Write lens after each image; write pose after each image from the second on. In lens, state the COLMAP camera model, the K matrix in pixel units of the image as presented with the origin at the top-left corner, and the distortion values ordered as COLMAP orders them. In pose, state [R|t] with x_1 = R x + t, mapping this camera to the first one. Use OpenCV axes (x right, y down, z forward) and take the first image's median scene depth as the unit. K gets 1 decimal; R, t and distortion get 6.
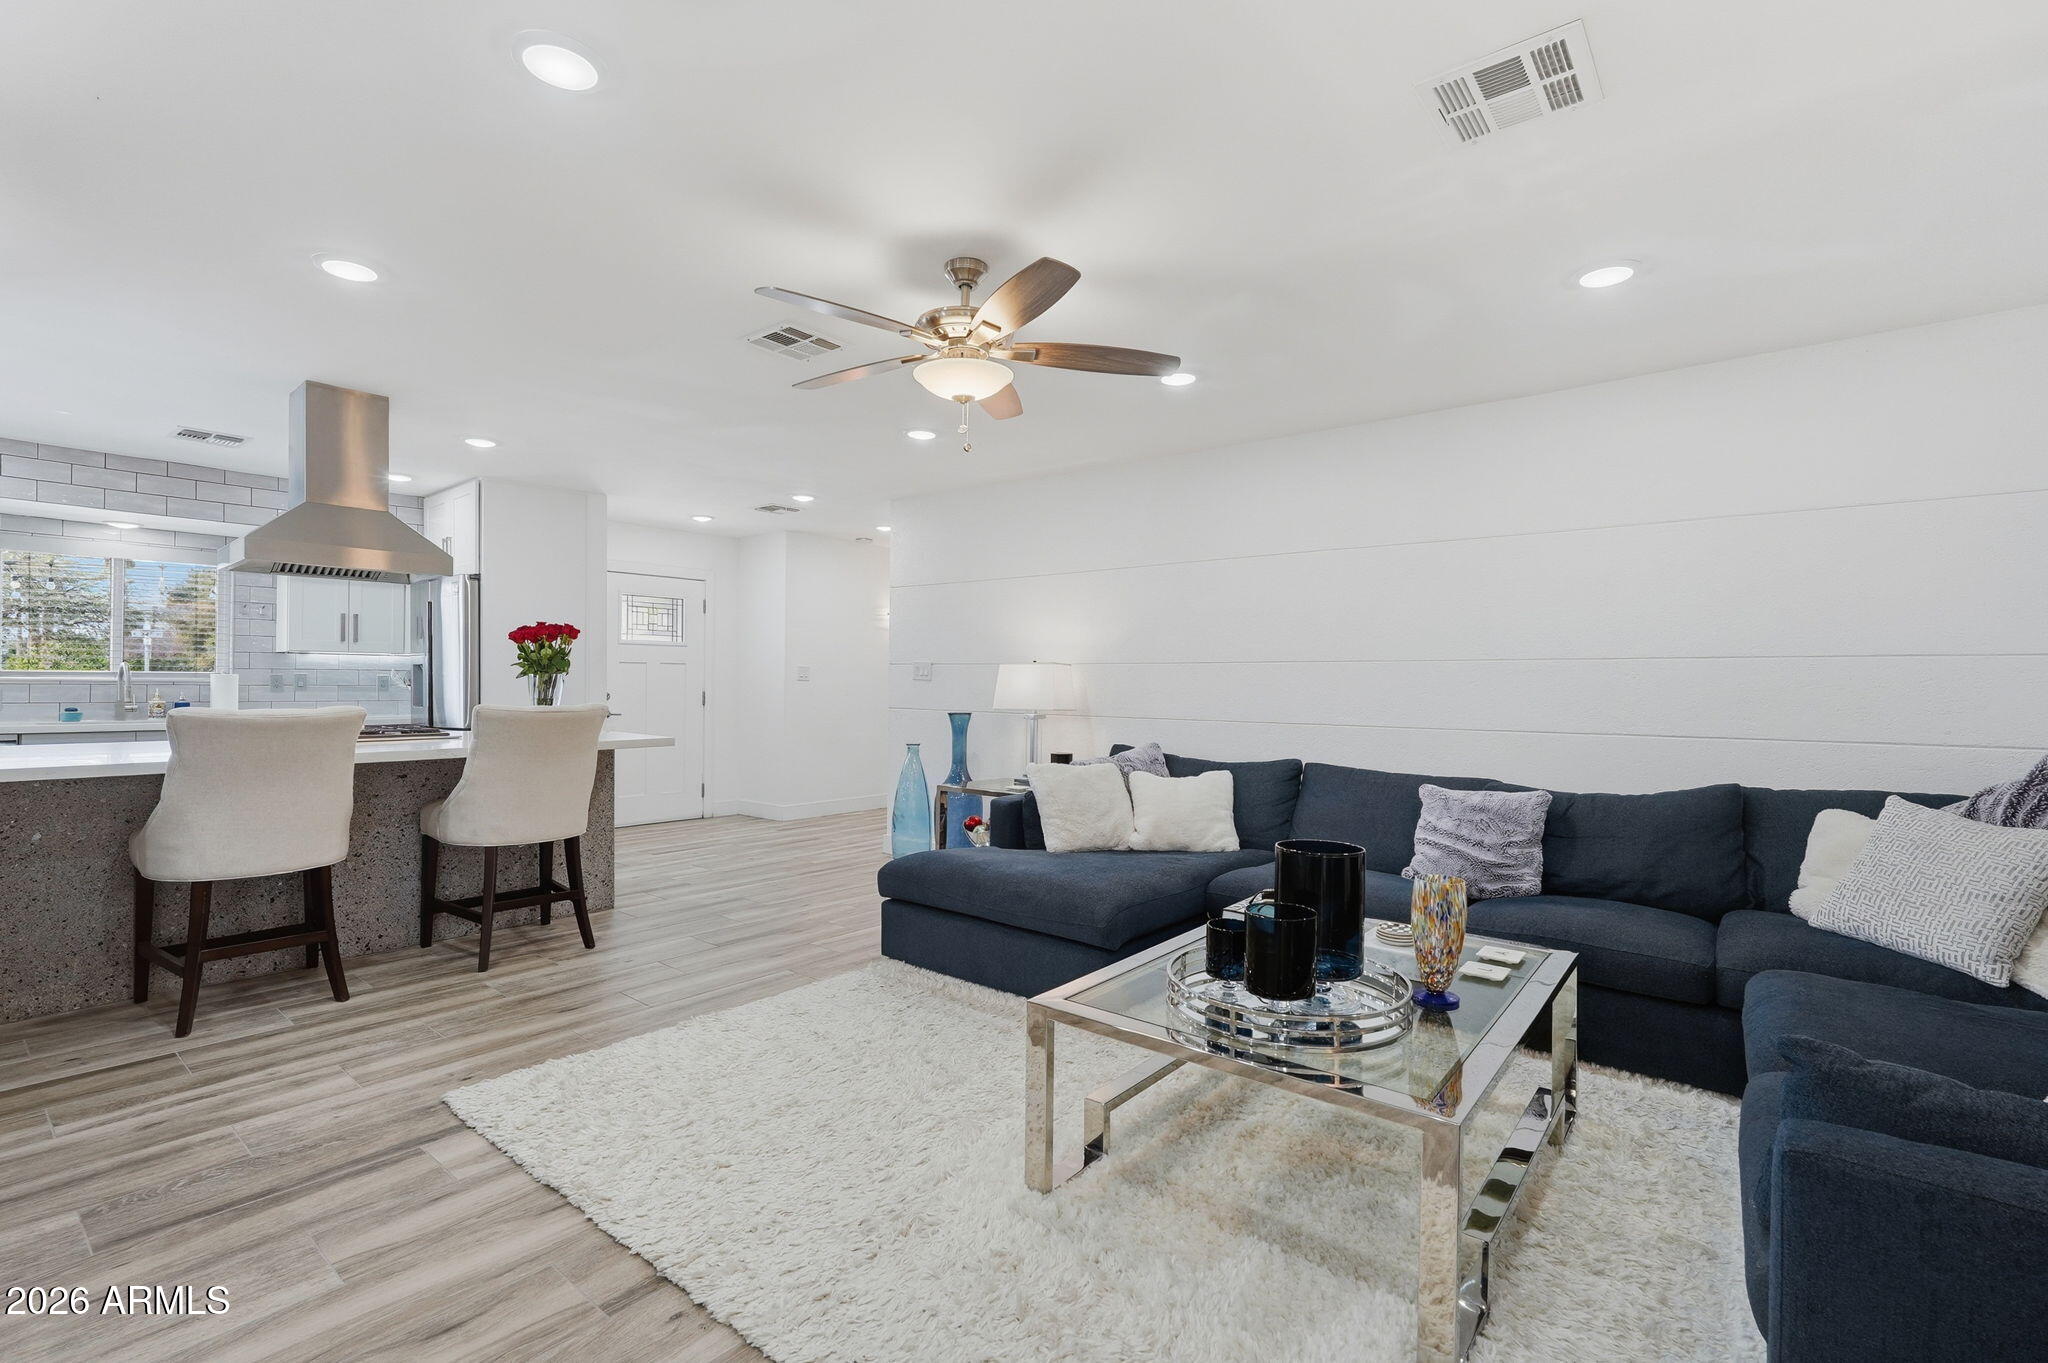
lens RADIAL K [[929.3, 0, 1034.9], [0, 929.3, 673.4], [0, 0, 1]] dist [-0.011065, 0.001853]
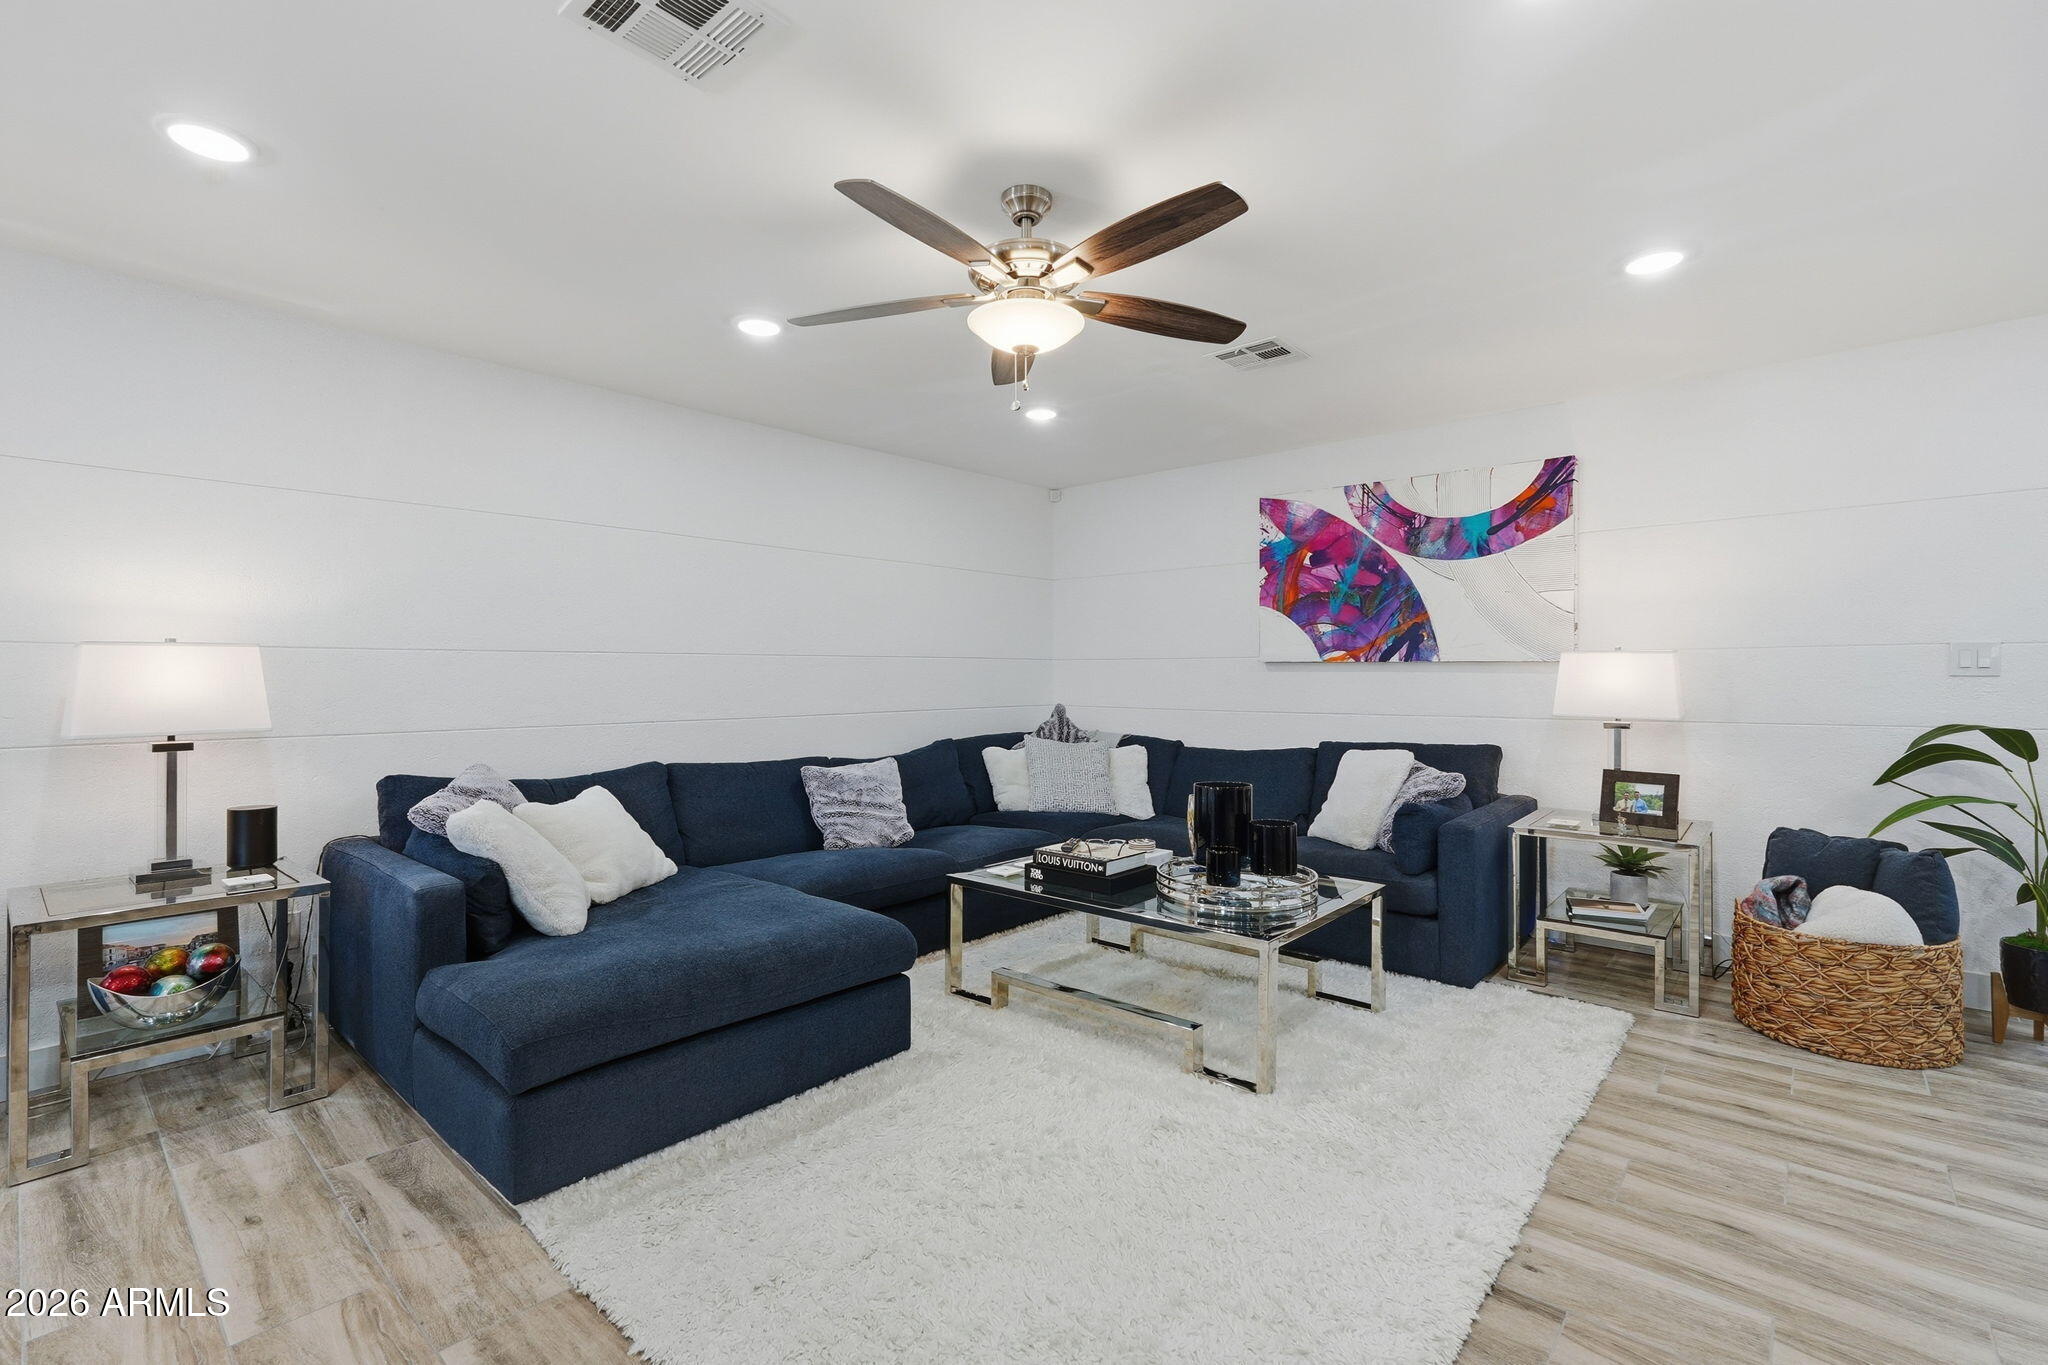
lens RADIAL K [[929.3, 0, 1018.0], [0, 929.3, 677.5], [0, 0, 1]] dist [-0.011065, 0.001853]
pose [[0.046262, -0.009839, 0.998881, -0.779003], [-0.000223, 0.999951, 0.009860, 0.005230], [-0.998929, -0.000679, 0.046258, 0.818670]]
